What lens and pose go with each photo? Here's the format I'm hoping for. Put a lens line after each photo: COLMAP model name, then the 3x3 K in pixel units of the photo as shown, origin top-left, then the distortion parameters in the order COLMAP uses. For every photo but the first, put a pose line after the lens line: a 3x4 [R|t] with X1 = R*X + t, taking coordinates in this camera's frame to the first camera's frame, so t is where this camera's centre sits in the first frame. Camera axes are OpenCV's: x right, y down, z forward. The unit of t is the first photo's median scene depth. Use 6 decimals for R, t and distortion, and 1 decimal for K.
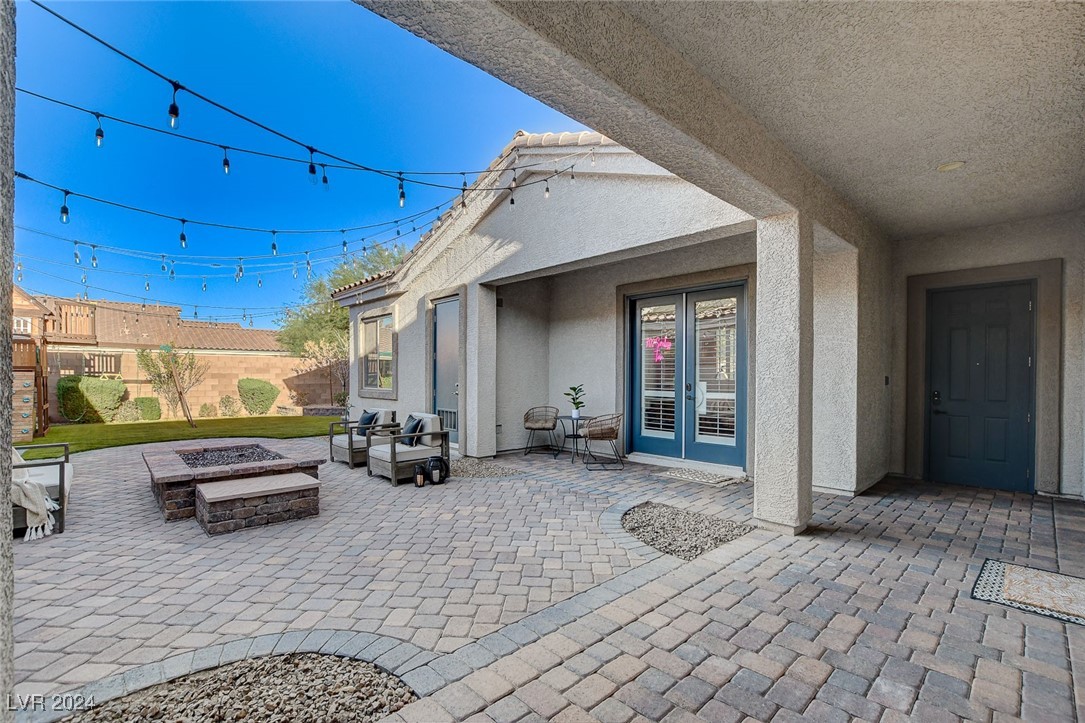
lens RADIAL K [[480.2, 0, 538.0], [0, 480.2, 373.8], [0, 0, 1]] dist [-0.010991, 0.000761]
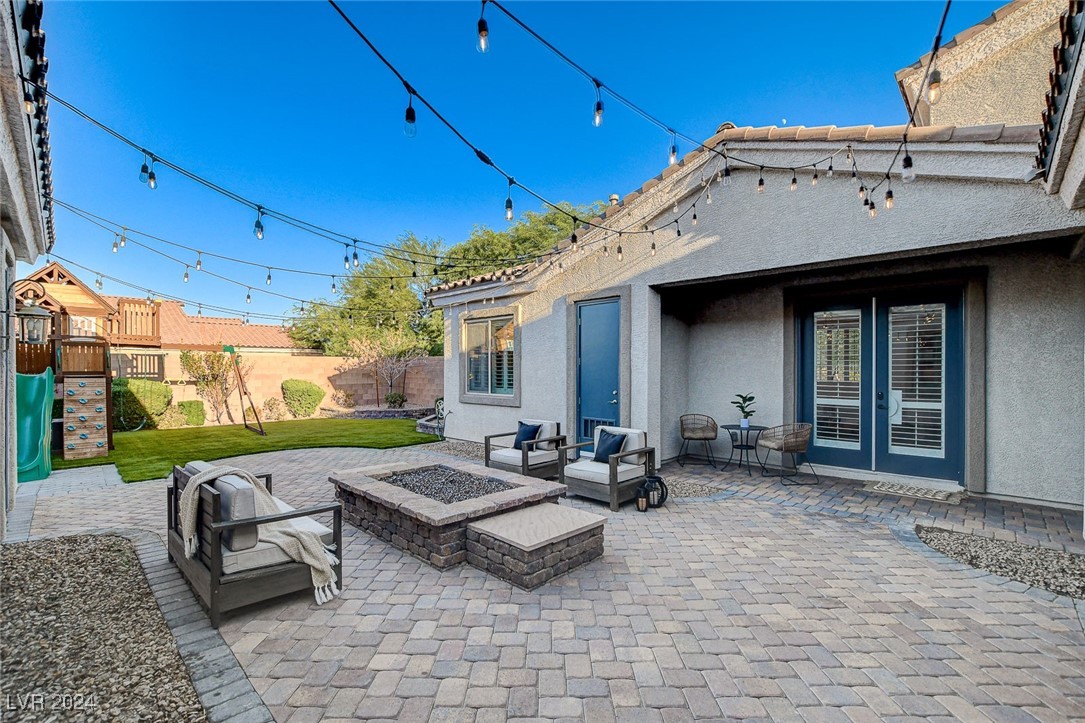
lens RADIAL K [[477.3, 0, 543.7], [0, 477.3, 367.2], [0, 0, 1]] dist [-0.014475, 0.000878]
pose [[0.998781, -0.004137, 0.049197, -0.410891], [0.004093, 0.999991, 0.000997, -0.033704], [-0.049201, -0.000795, 0.998789, 0.090681]]
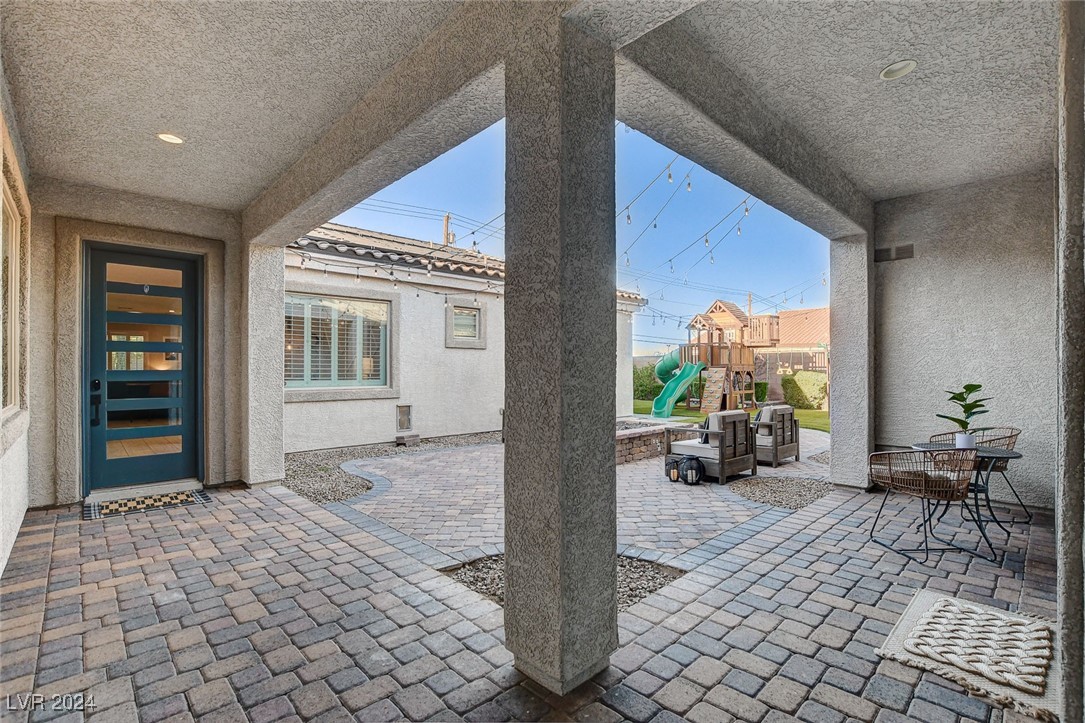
lens RADIAL K [[480.2, 0, 538.0], [0, 480.2, 373.8], [0, 0, 1]] dist [-0.010991, 0.000761]
pose [[0.016785, 0.003756, -0.999852, 0.636818], [0.006774, 0.999970, 0.003871, 0.007346], [0.999836, -0.006838, 0.016759, 0.608899]]
